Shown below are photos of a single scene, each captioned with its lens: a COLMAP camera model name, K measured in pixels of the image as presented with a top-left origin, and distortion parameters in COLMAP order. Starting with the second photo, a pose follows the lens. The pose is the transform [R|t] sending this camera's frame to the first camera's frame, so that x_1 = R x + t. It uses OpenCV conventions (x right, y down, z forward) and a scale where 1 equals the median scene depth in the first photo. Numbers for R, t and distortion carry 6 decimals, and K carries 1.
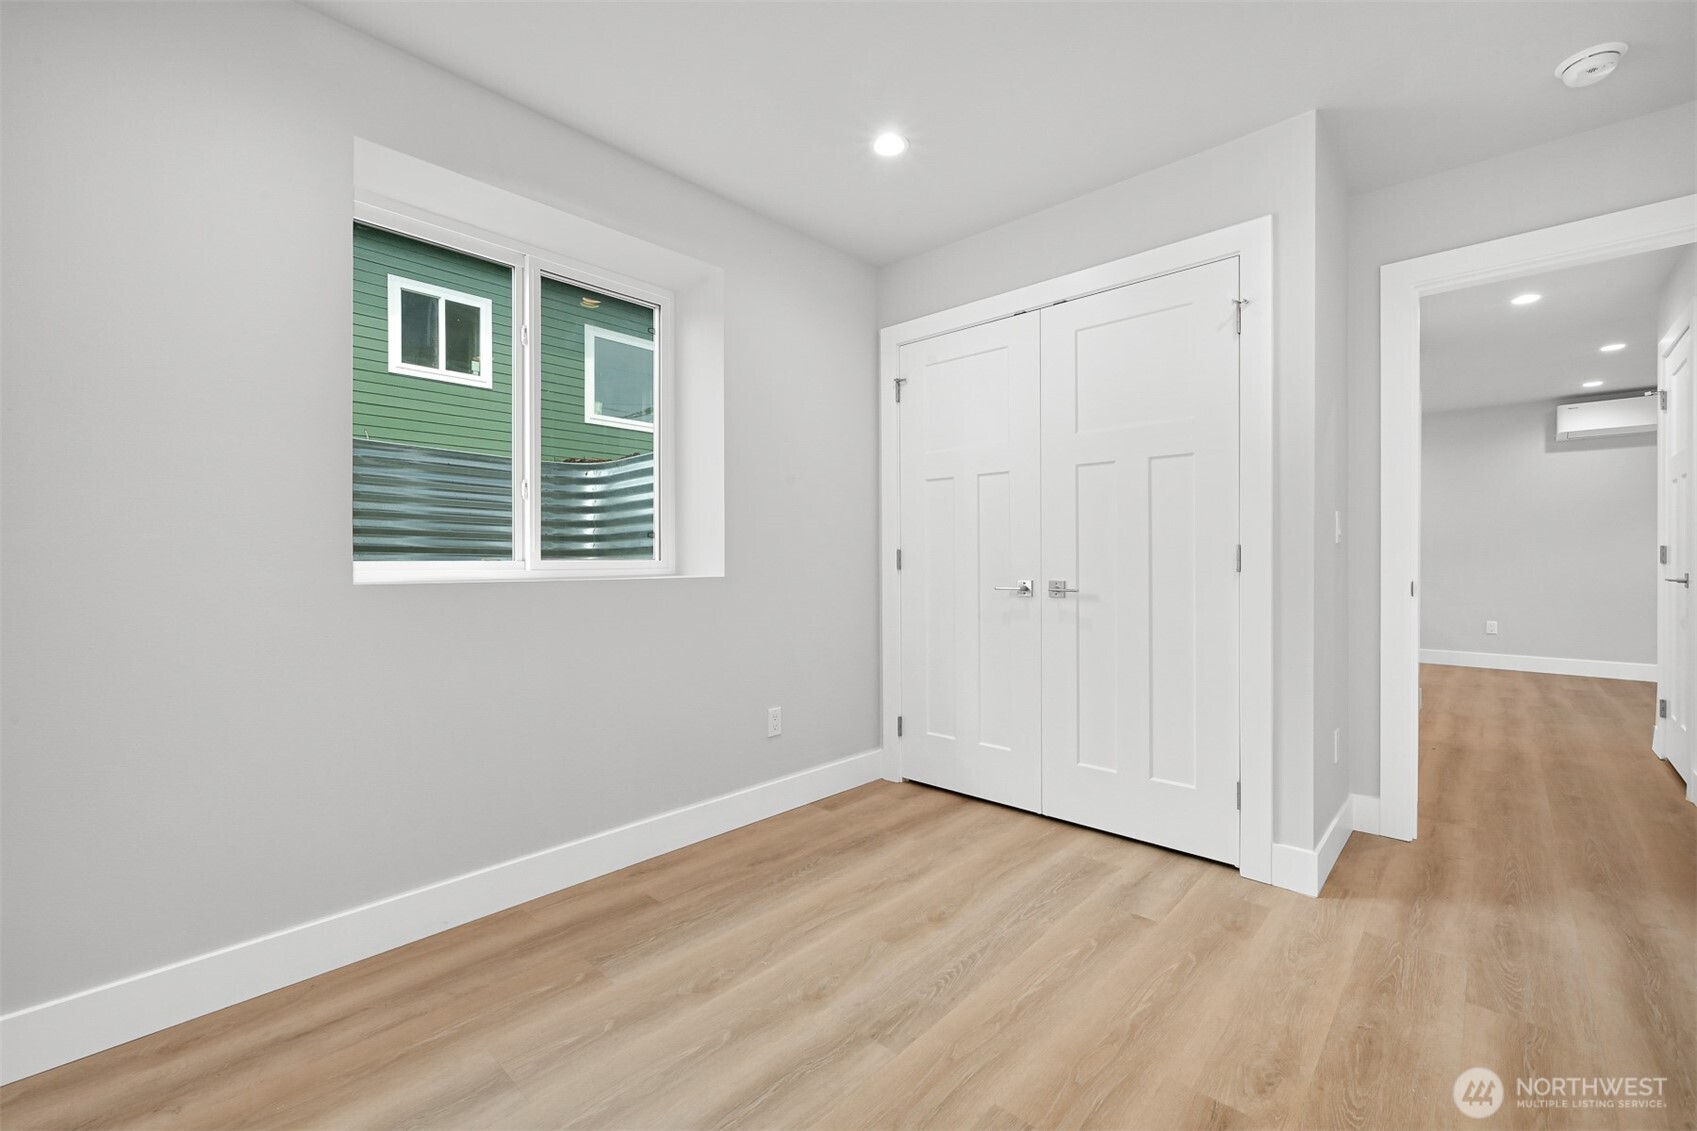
lens RADIAL K [[699.0, 0, 848.3], [0, 699.0, 554.7], [0, 0, 1]] dist [-0.000605, 0.000007]
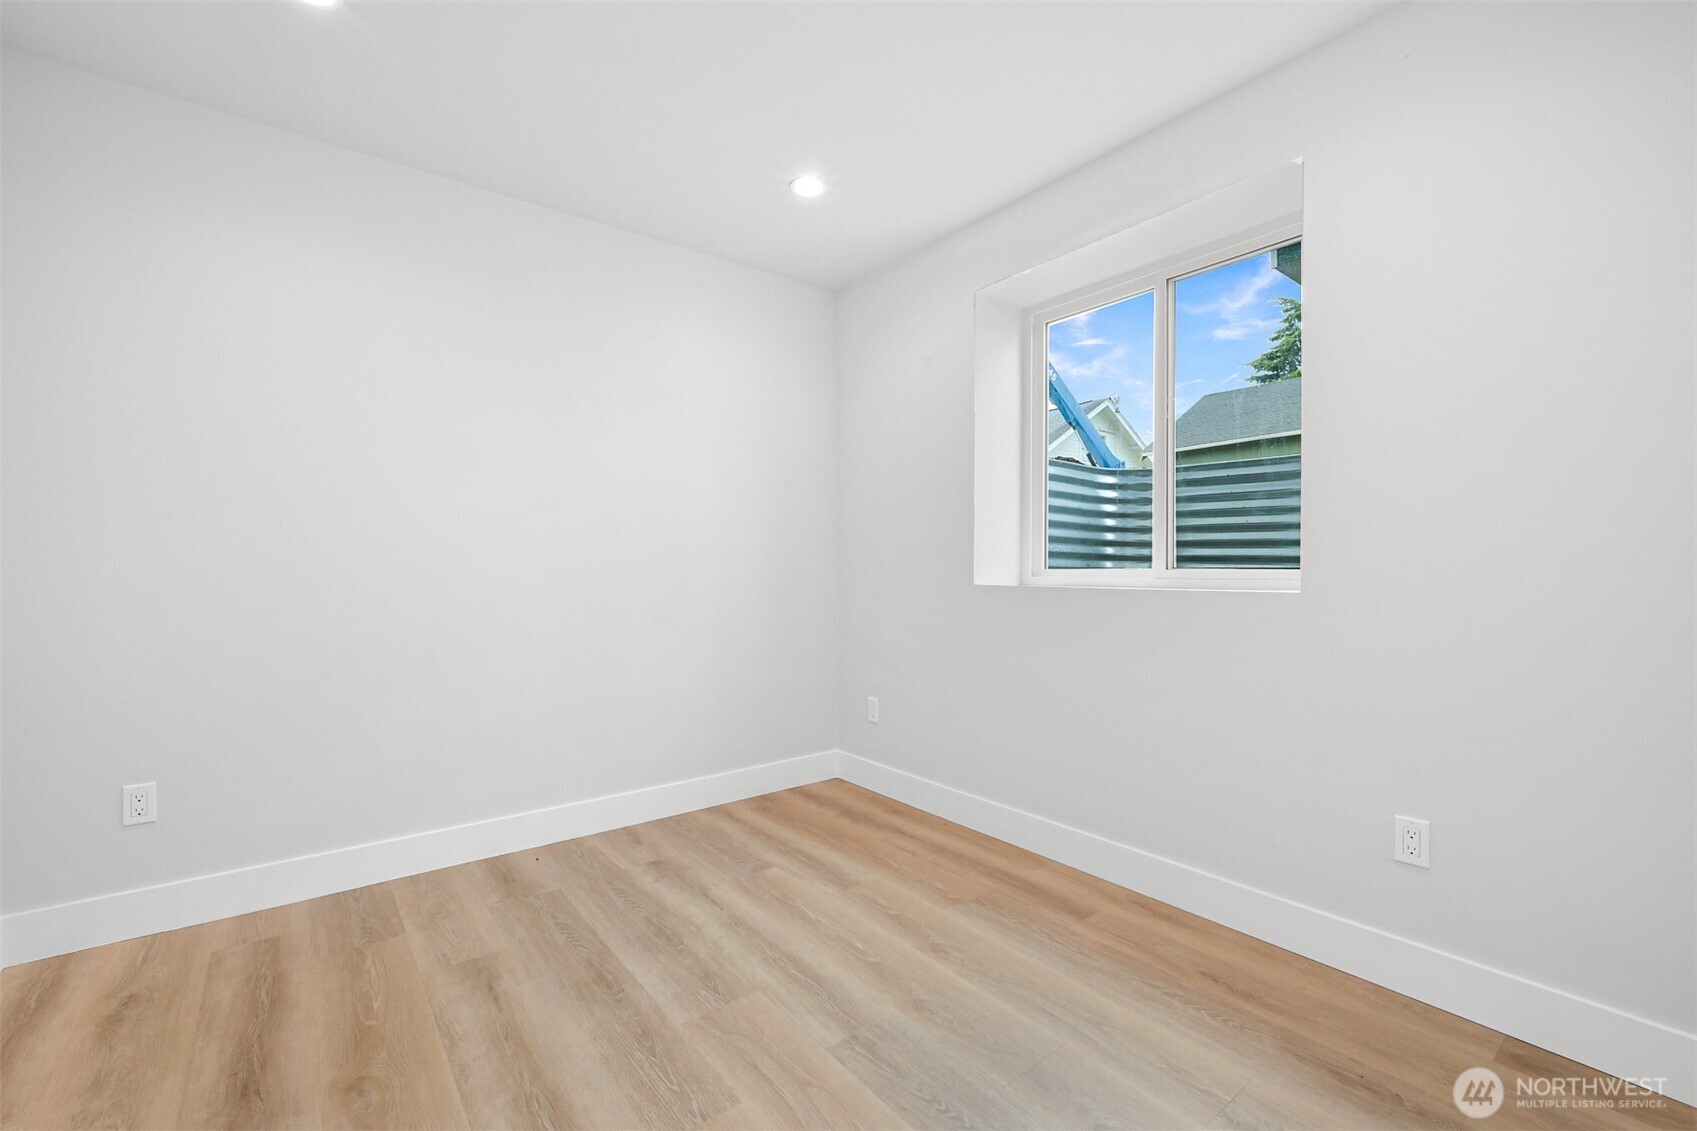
lens RADIAL K [[734.6, 0, 848.5], [0, 734.6, 565.5], [0, 0, 1]] dist [-0.000470, 0.000188]
pose [[-0.163427, -0.000798, -0.986555, 0.834228], [0.005641, 0.999983, -0.001744, 0.005884], [0.986539, -0.005850, -0.163420, 0.897835]]
